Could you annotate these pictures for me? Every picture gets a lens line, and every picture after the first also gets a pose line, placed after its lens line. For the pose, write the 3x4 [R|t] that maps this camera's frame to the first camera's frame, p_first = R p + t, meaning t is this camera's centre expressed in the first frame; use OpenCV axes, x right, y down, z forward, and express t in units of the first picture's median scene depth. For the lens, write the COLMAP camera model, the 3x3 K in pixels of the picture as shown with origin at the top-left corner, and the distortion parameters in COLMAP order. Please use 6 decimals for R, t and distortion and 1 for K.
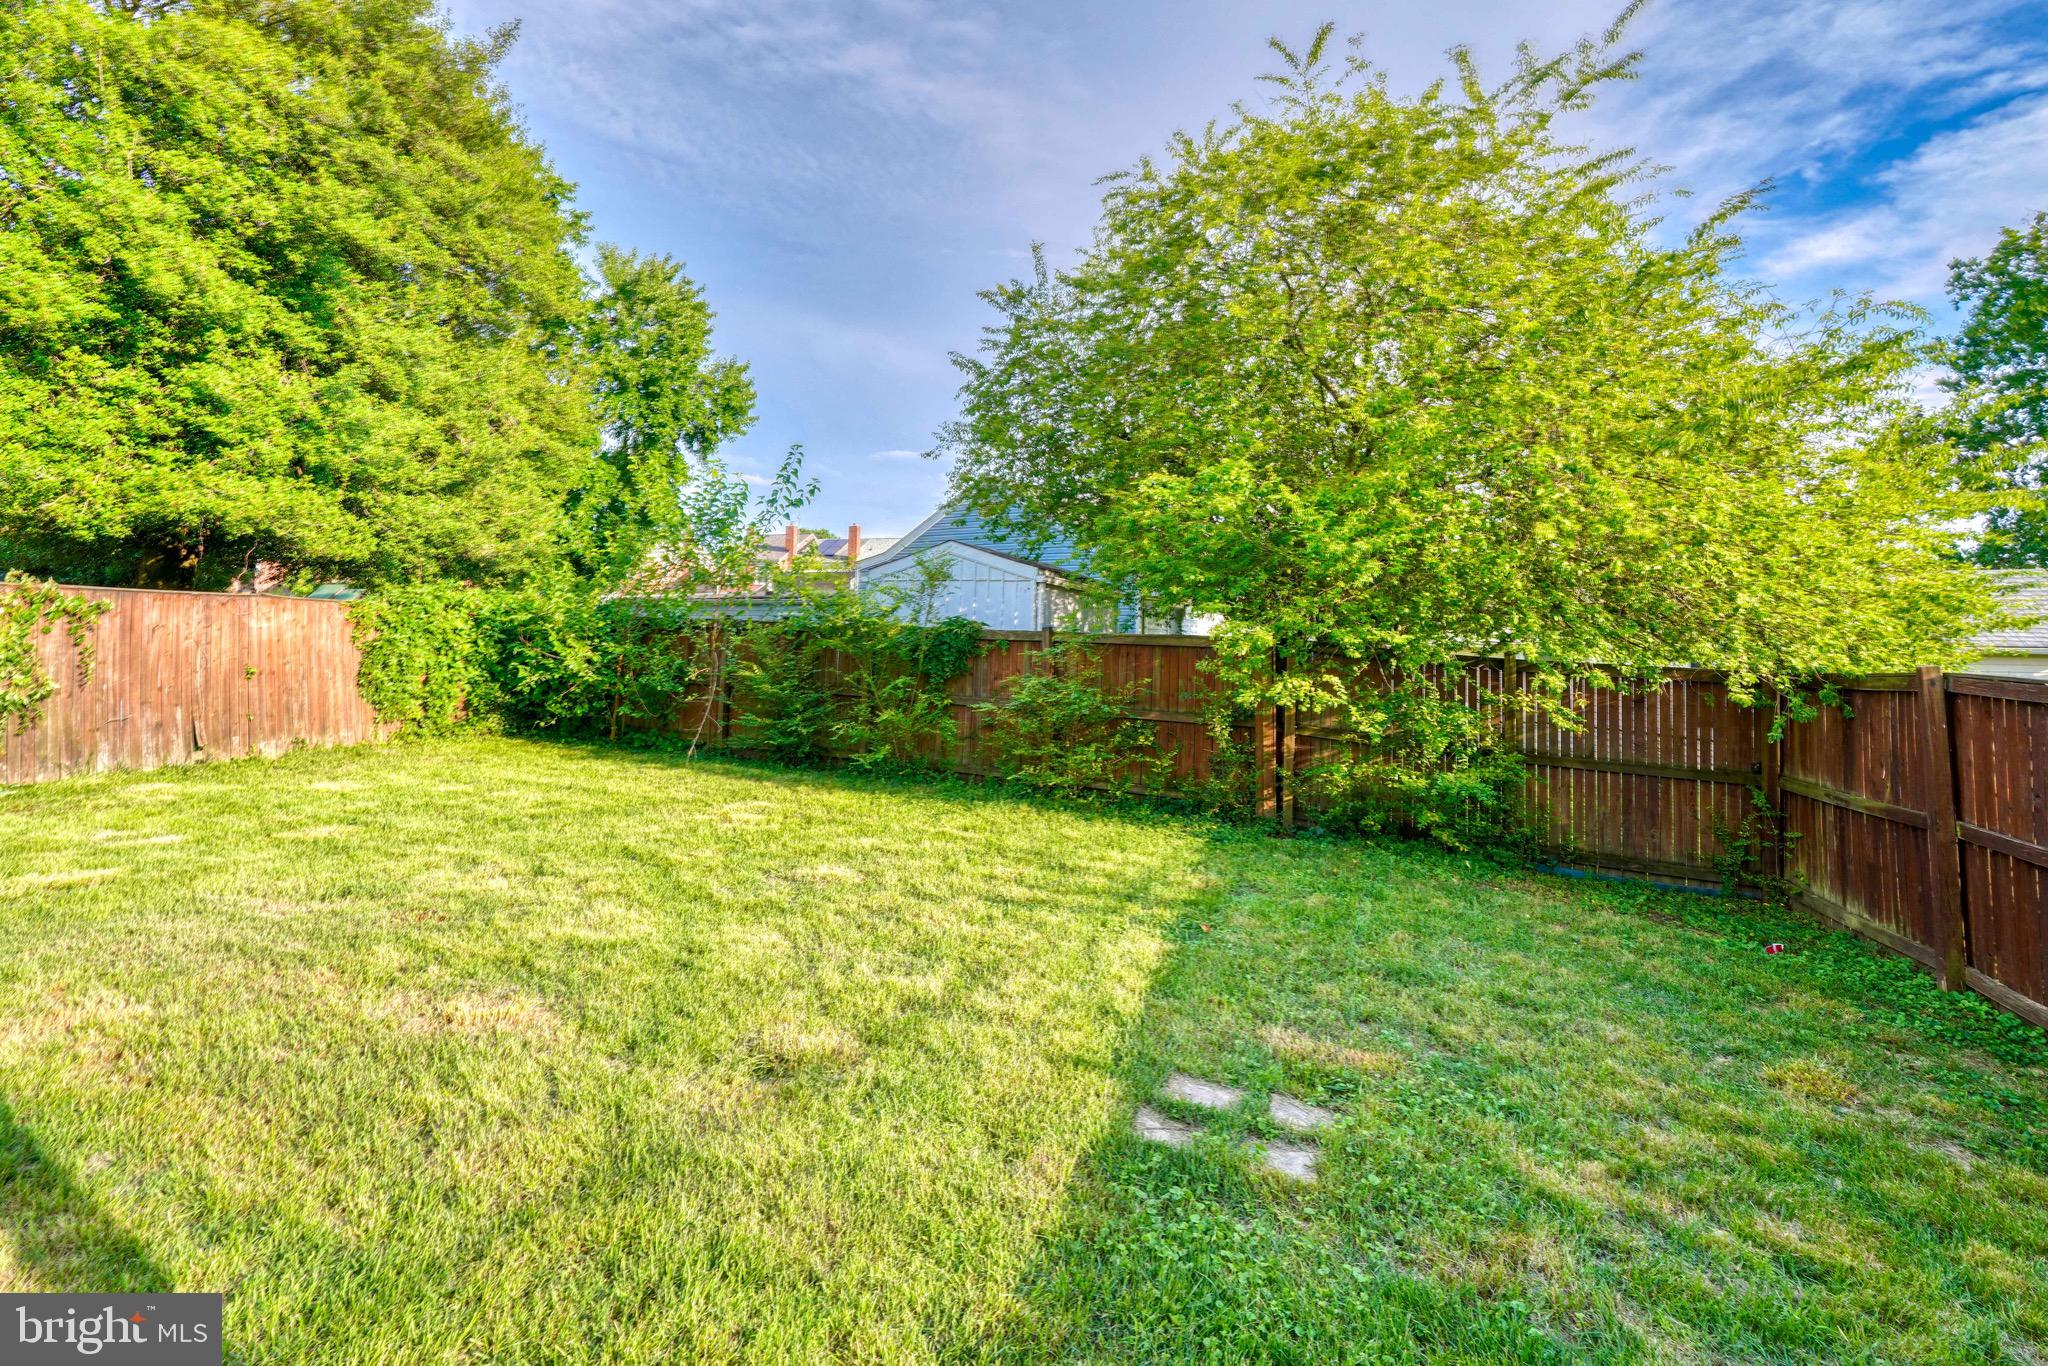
lens RADIAL K [[952.8, 0, 1033.5], [0, 952.8, 697.0], [0, 0, 1]] dist [-0.014808, 0.008679]
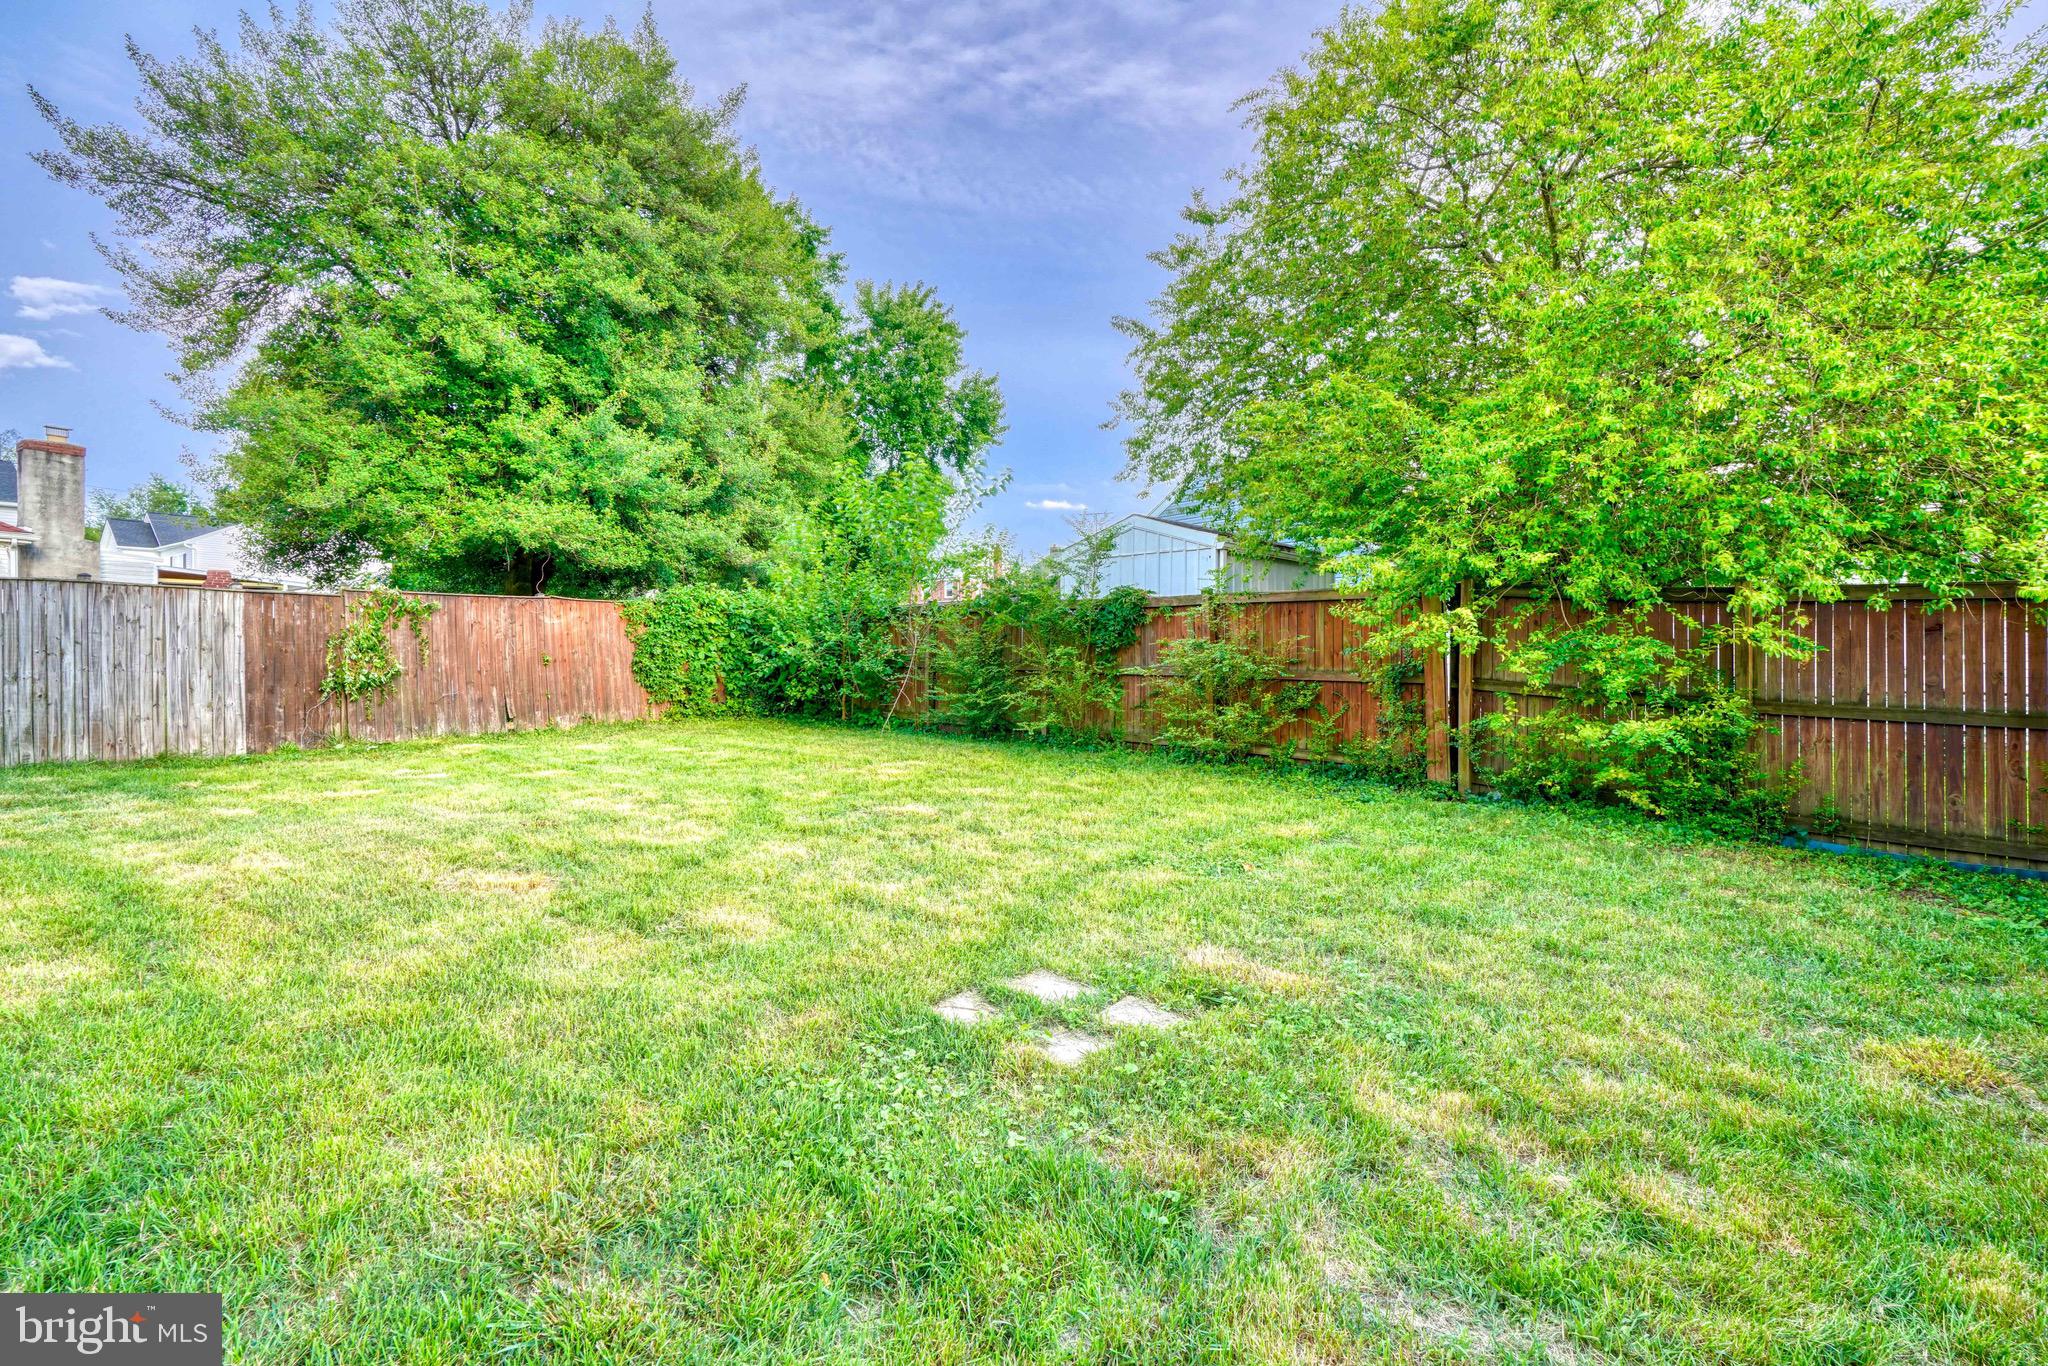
lens RADIAL K [[927.2, 0, 1024.1], [0, 927.2, 742.0], [0, 0, 1]] dist [-0.019136, 0.008545]
pose [[0.948539, -0.007161, -0.316579, 0.143383], [0.020981, 0.998969, 0.040267, 0.042926], [0.315964, -0.044837, 0.947711, 0.040158]]
